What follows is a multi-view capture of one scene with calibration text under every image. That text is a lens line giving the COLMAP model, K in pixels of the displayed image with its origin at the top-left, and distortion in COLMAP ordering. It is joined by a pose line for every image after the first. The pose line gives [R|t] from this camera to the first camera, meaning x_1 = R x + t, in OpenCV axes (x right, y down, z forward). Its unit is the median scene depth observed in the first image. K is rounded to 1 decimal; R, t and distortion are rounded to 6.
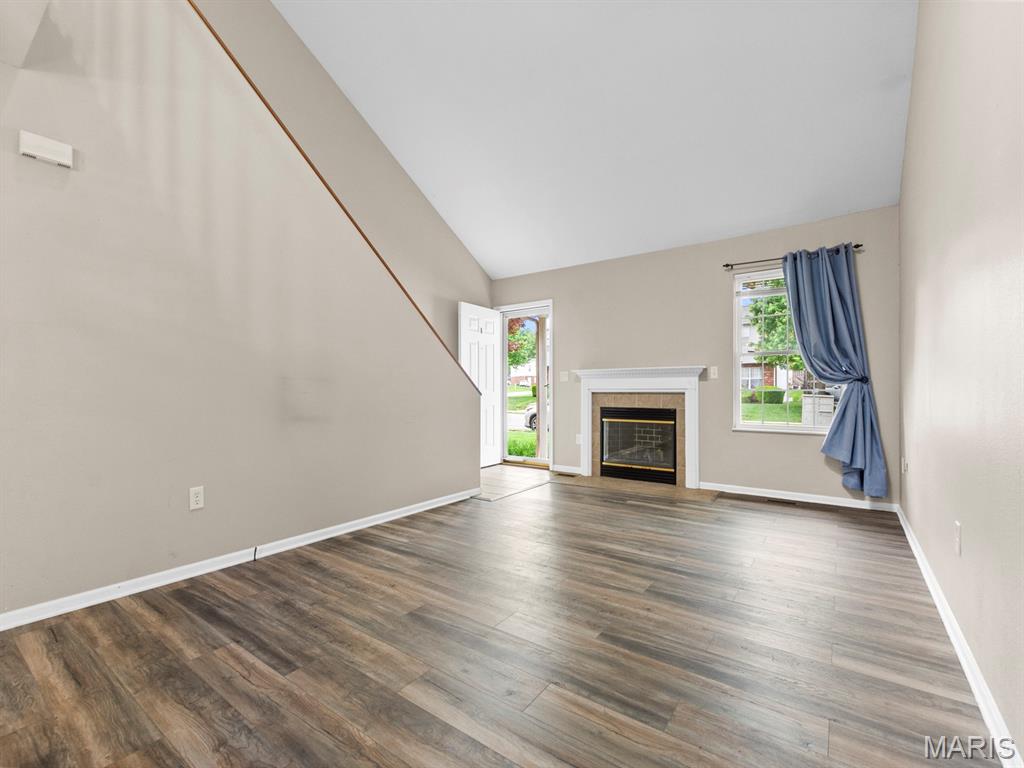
lens RADIAL K [[451.1, 0, 513.1], [0, 451.1, 387.4], [0, 0, 1]] dist [0.001381, -0.000174]
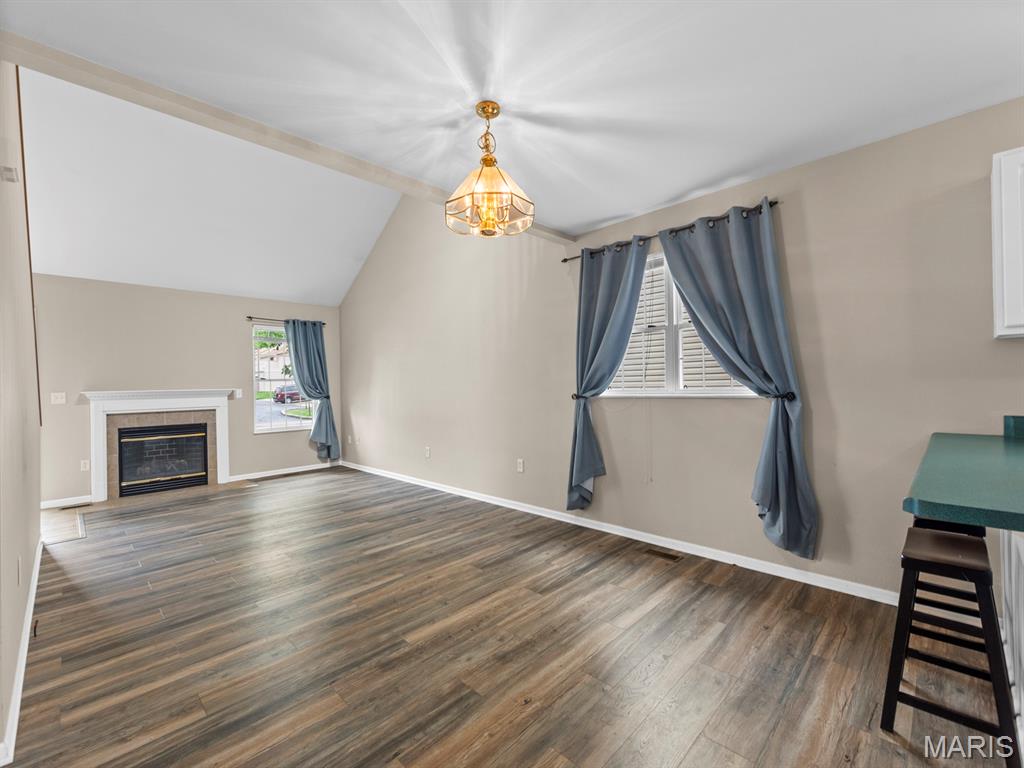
lens RADIAL K [[451.1, 0, 513.1], [0, 451.1, 387.4], [0, 0, 1]] dist [0.001381, -0.000174]
pose [[0.142787, -0.006283, 0.989733, -1.048041], [0.013462, 0.999900, 0.004405, -0.062216], [-0.989662, 0.012695, 0.142858, -0.013142]]
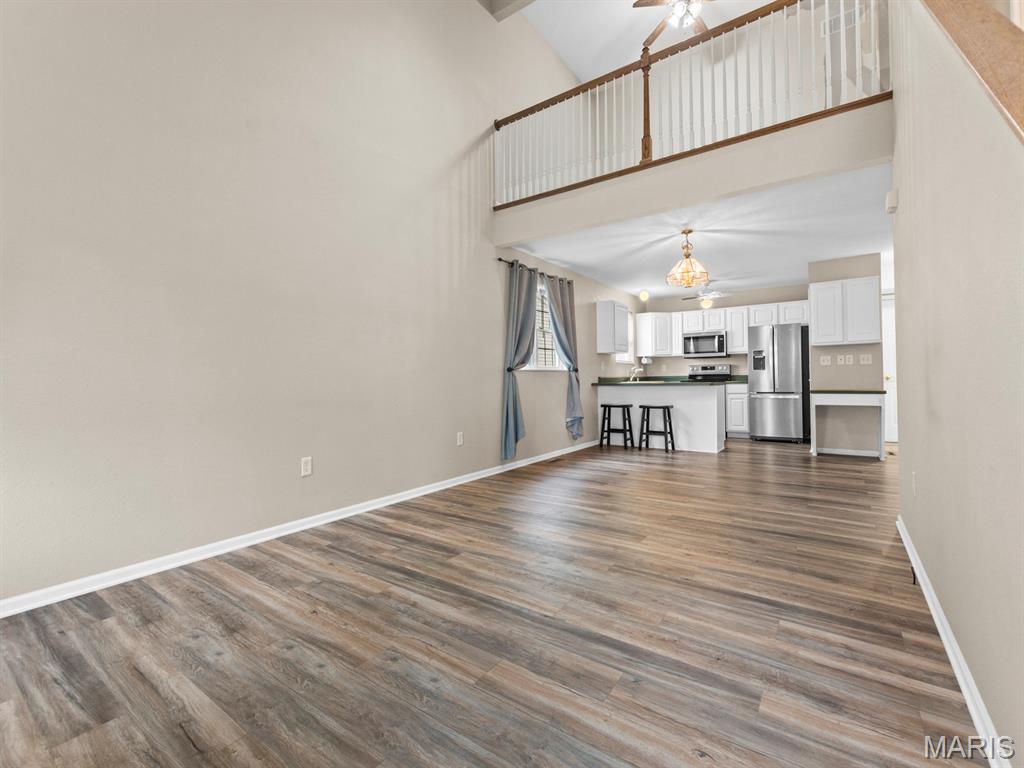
lens RADIAL K [[449.2, 0, 514.6], [0, 449.2, 382.9], [0, 0, 1]] dist [-0.000045, 0.000046]
pose [[-0.999702, 0.016593, -0.017906, 0.113687], [0.016654, 0.999856, -0.003271, 0.016911], [0.017849, -0.003568, -0.999834, 1.456195]]
